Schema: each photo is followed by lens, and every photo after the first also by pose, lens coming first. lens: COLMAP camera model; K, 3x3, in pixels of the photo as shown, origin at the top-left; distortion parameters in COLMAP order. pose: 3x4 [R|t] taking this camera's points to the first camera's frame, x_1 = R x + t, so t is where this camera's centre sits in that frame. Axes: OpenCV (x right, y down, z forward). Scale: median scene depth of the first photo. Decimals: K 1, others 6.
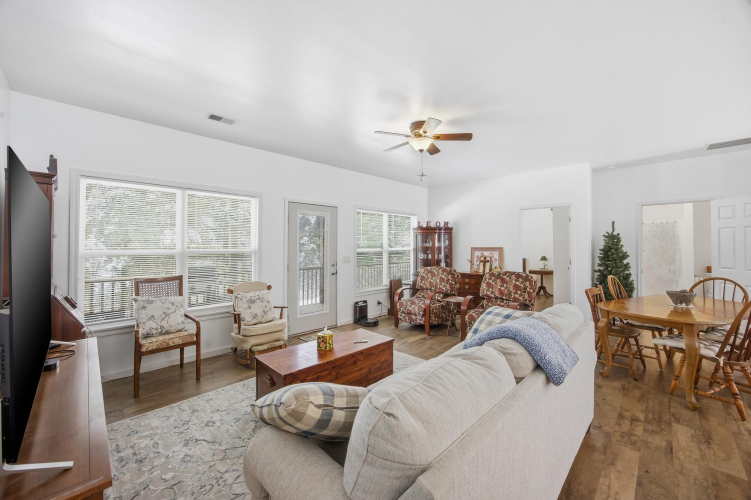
lens RADIAL K [[291.9, 0, 377.1], [0, 291.9, 245.8], [0, 0, 1]] dist [-0.033052, 0.011660]
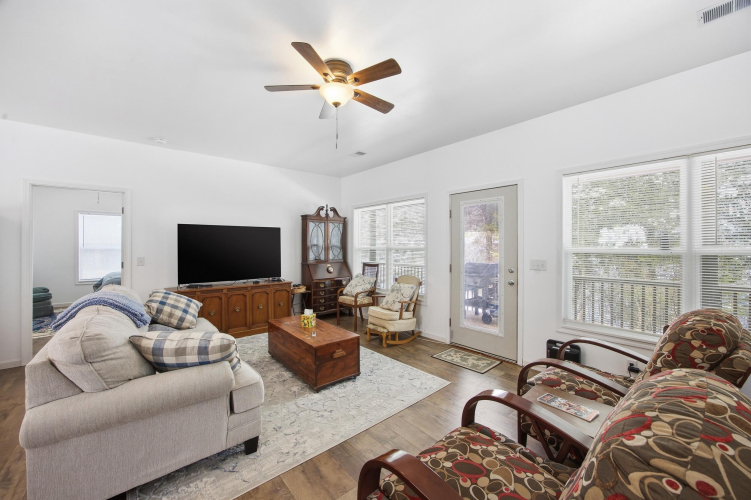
lens RADIAL K [[291.9, 0, 377.1], [0, 291.9, 245.8], [0, 0, 1]] dist [-0.033052, 0.011660]
pose [[-0.072226, -0.001144, -0.997388, 0.551198], [-0.005266, 0.999986, -0.000765, 0.009210], [0.997374, 0.005197, -0.072231, 0.749605]]
